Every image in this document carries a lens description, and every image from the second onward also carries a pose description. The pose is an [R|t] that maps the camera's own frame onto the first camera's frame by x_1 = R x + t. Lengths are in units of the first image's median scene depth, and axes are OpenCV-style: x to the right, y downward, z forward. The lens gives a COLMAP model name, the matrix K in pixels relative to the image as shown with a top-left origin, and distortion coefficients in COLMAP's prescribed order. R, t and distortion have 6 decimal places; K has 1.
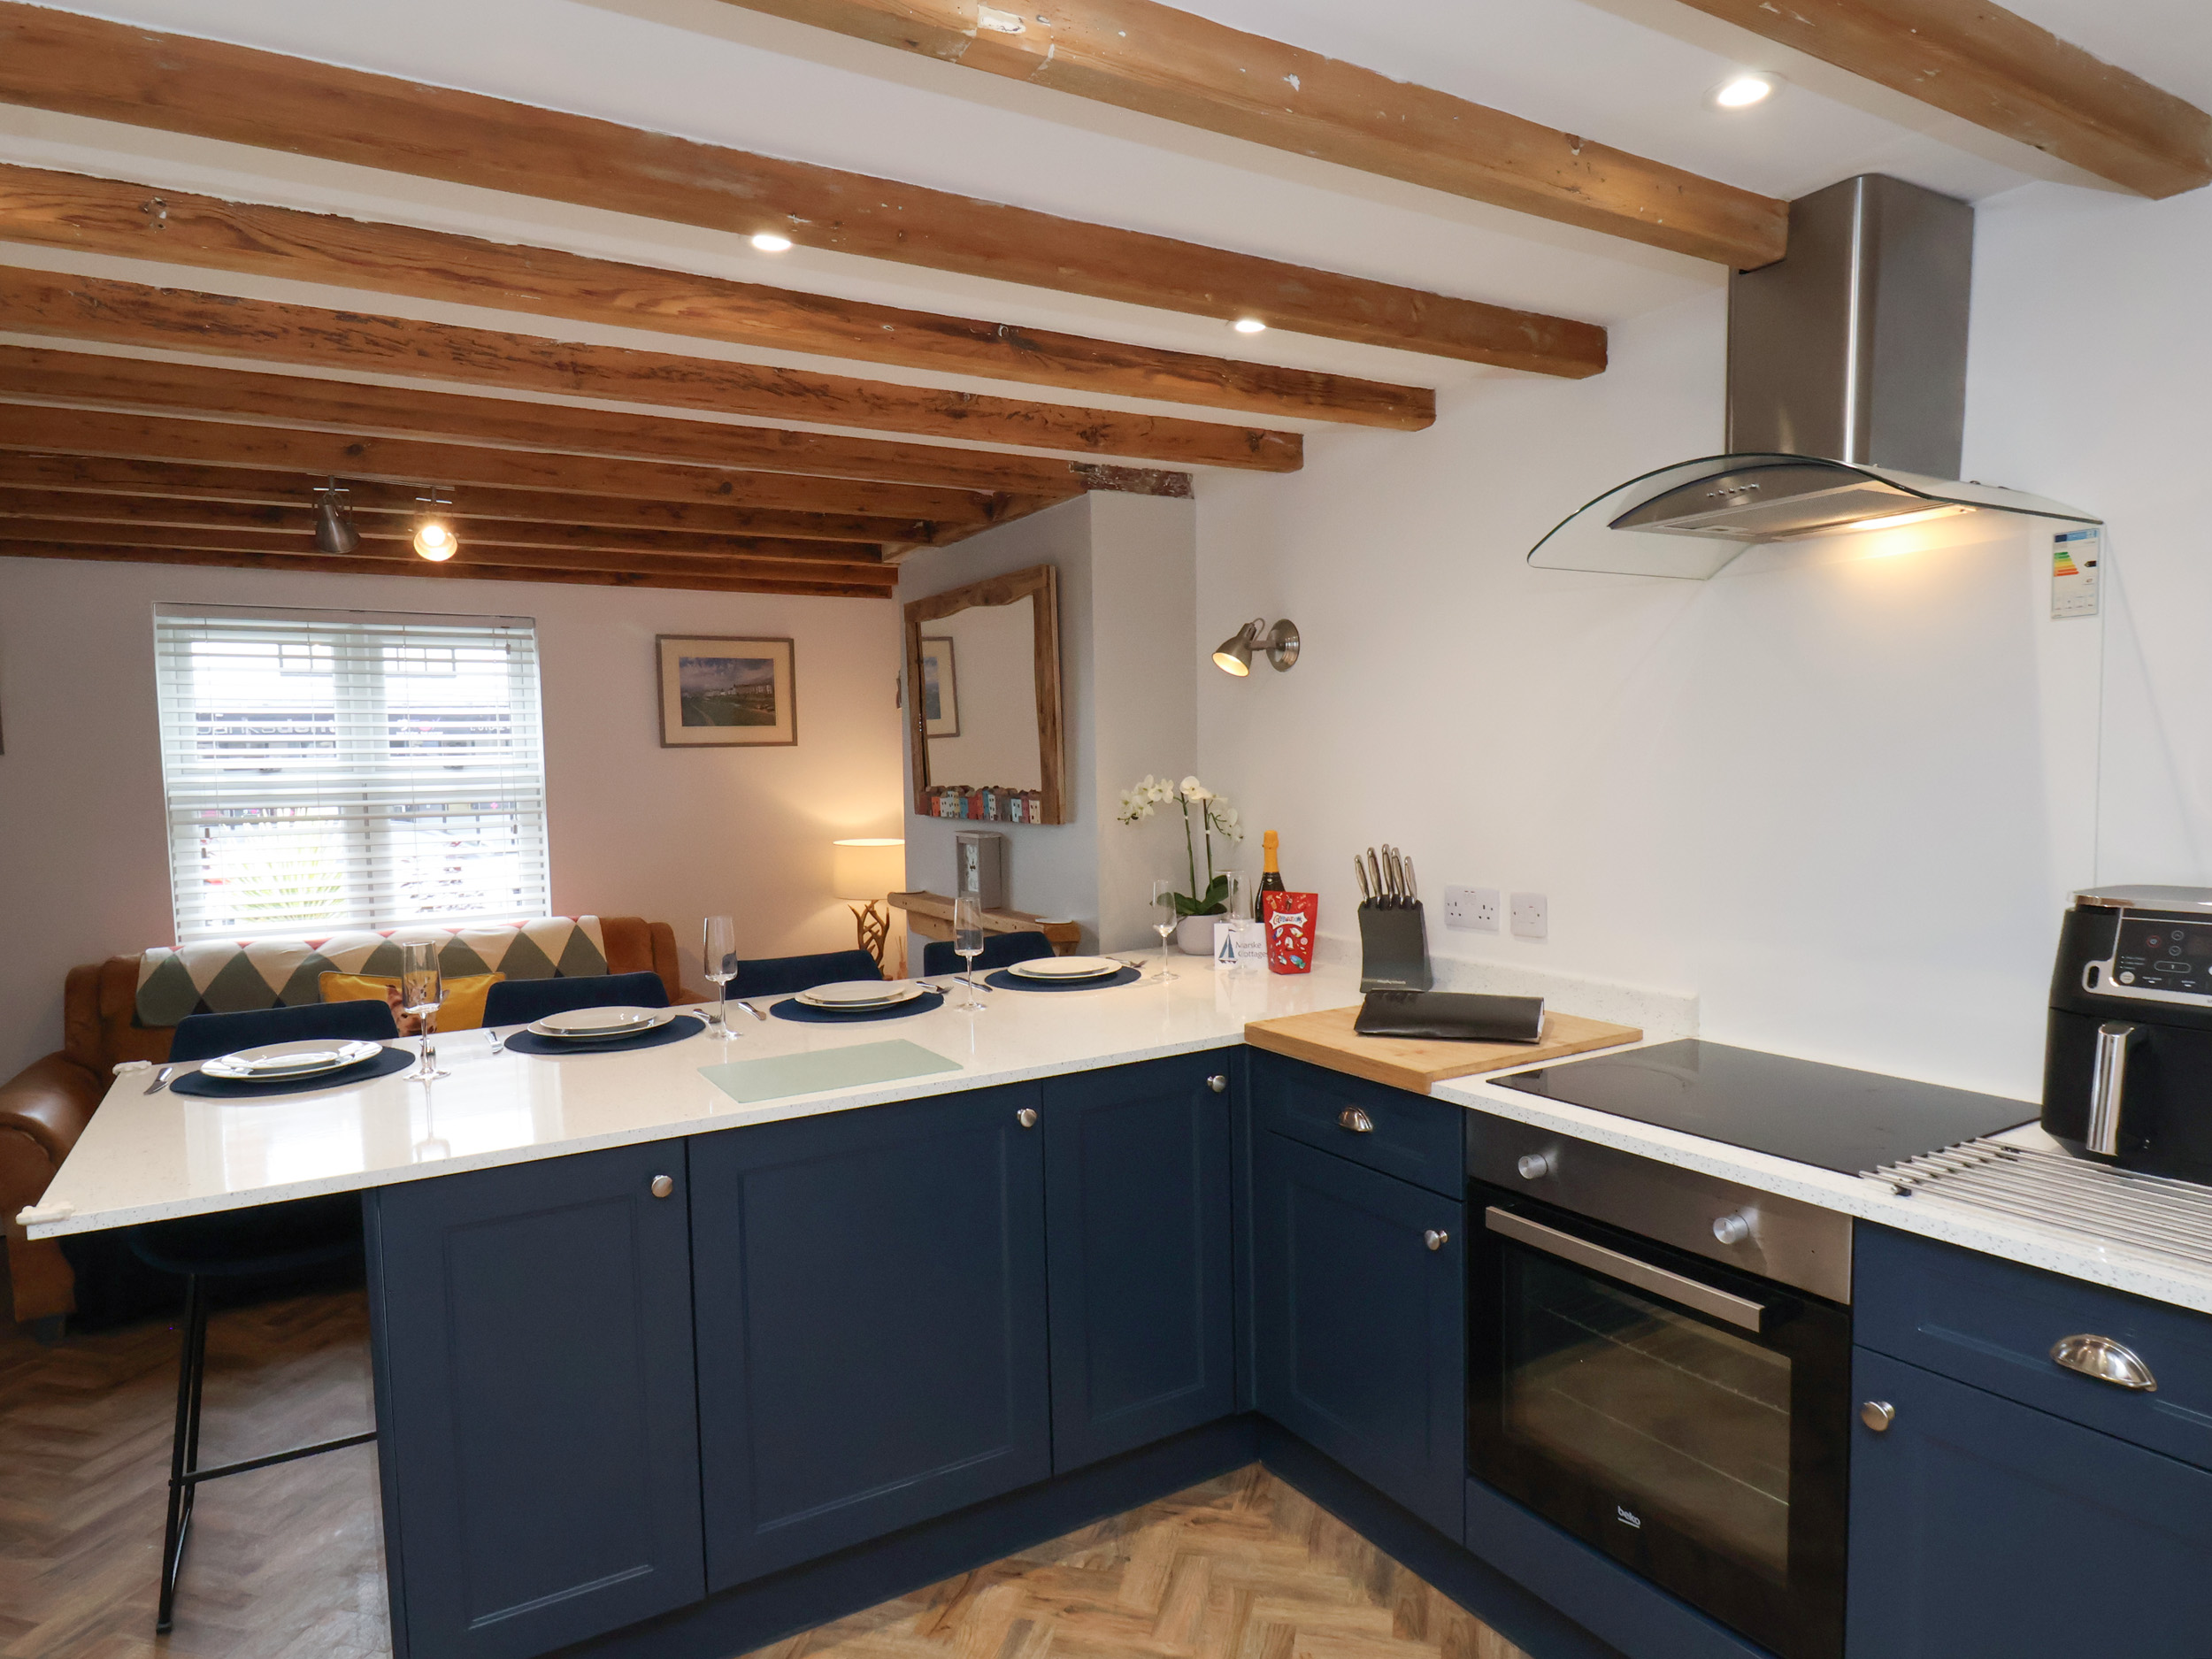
lens RADIAL K [[1301.7, 0, 1119.4], [0, 1301.7, 855.0], [0, 0, 1]] dist [0.000125, -0.008254]
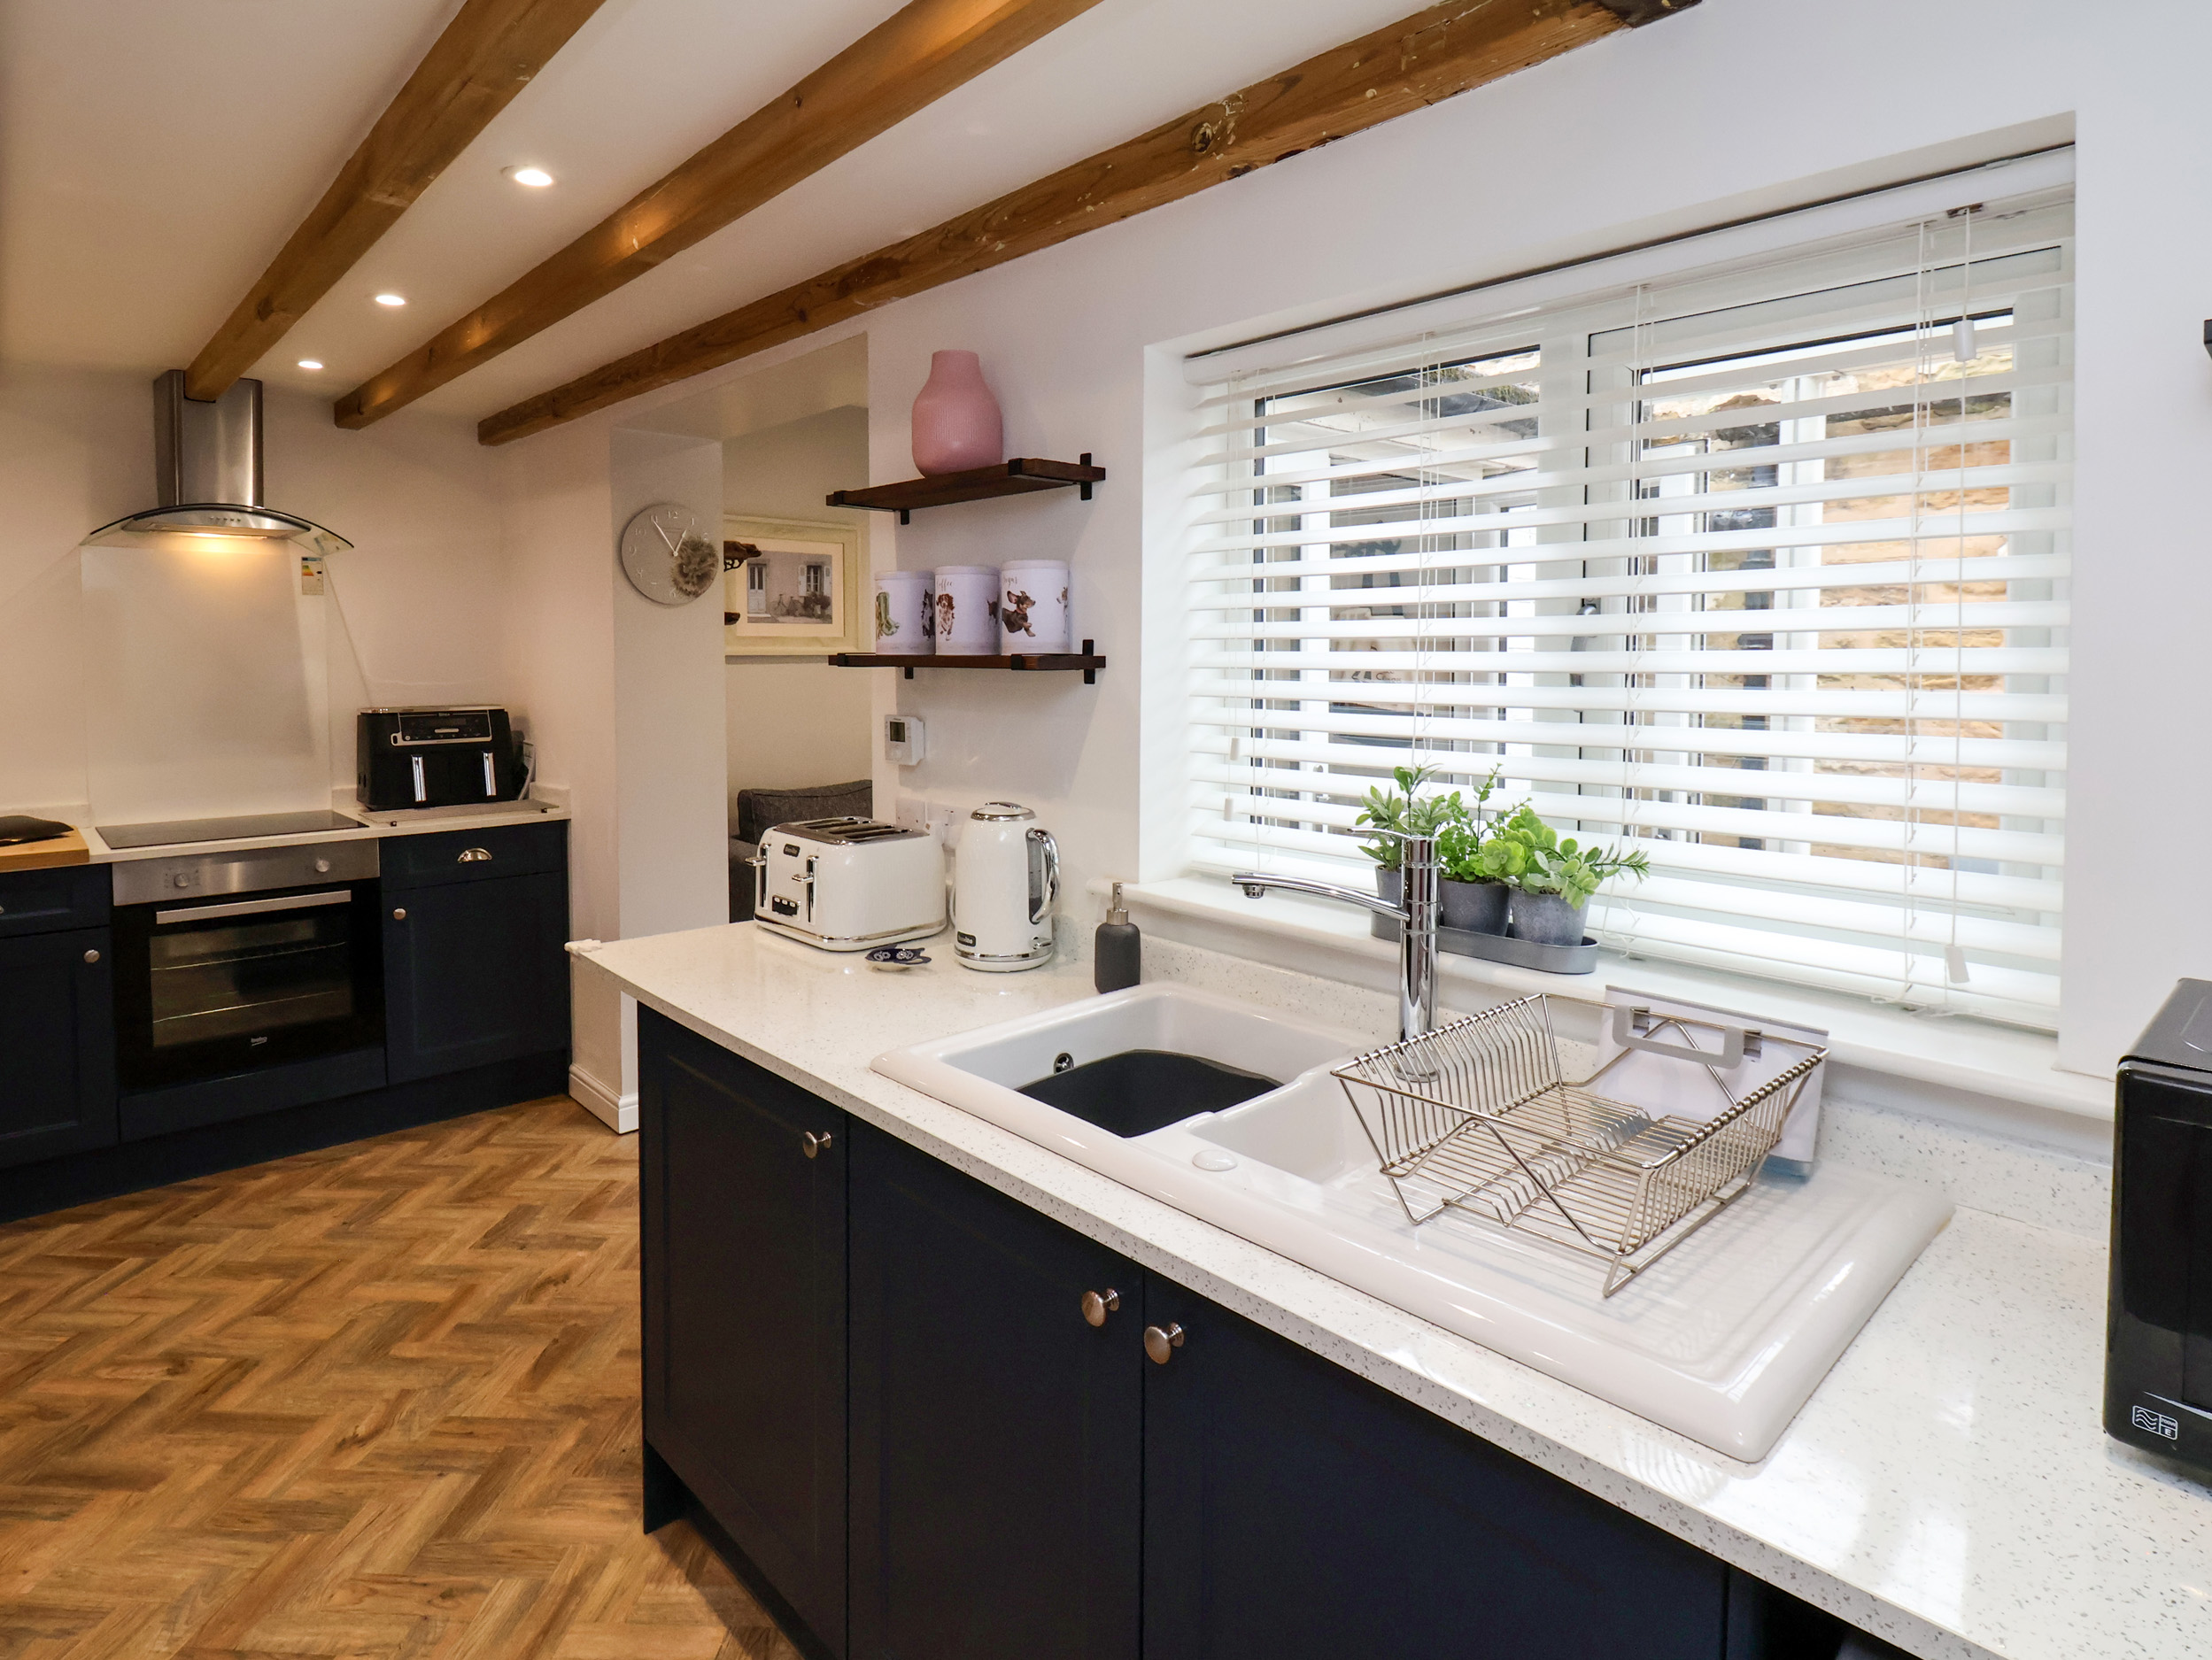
lens RADIAL K [[1159.0, 0, 1047.7], [0, 1159.0, 702.4], [0, 0, 1]] dist [-0.000257, -0.012465]
pose [[-0.211825, -0.020088, 0.977101, -1.016994], [0.072894, 0.996679, 0.036293, 0.017466], [-0.974585, 0.078912, -0.209657, 0.117781]]
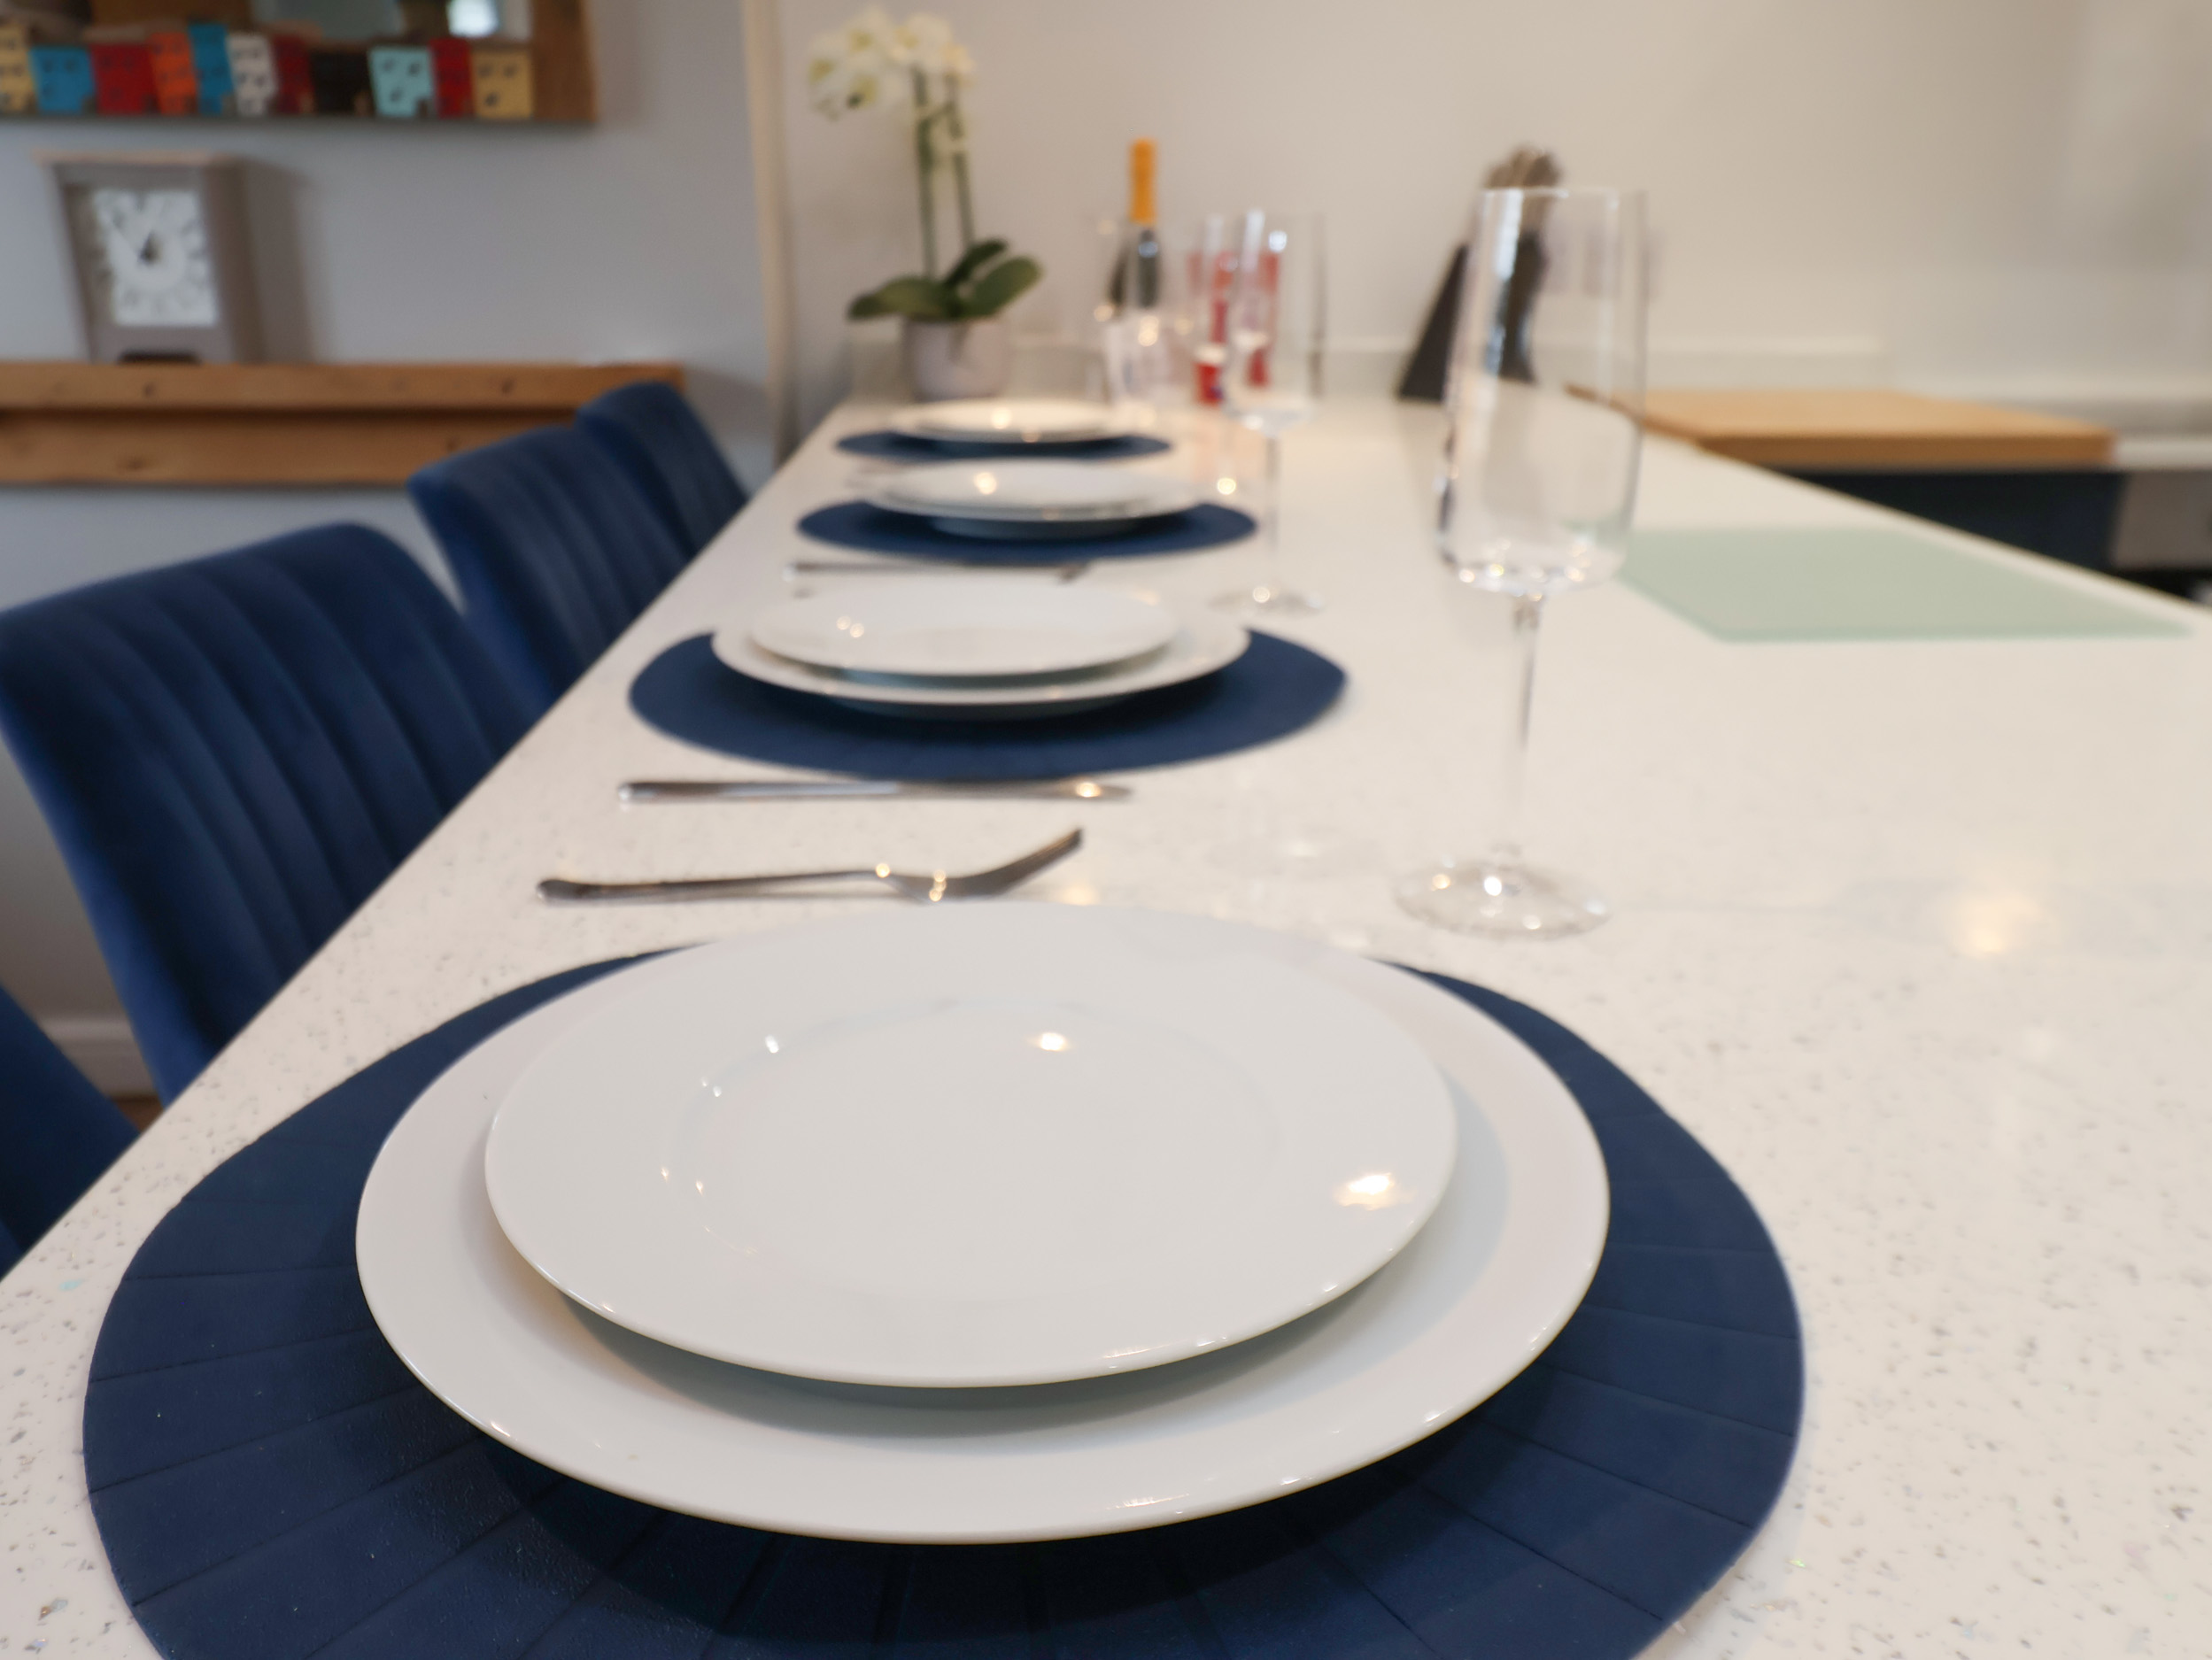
lens RADIAL K [[1690.7, 0, 1094.9], [0, 1690.7, 838.6], [0, 0, 1]] dist [-0.000796, 0.002137]
pose [[0.488453, -0.264610, 0.831502, -0.629887], [0.050071, 0.959842, 0.276038, 0.073903], [-0.871153, -0.093197, 0.482086, 0.767046]]
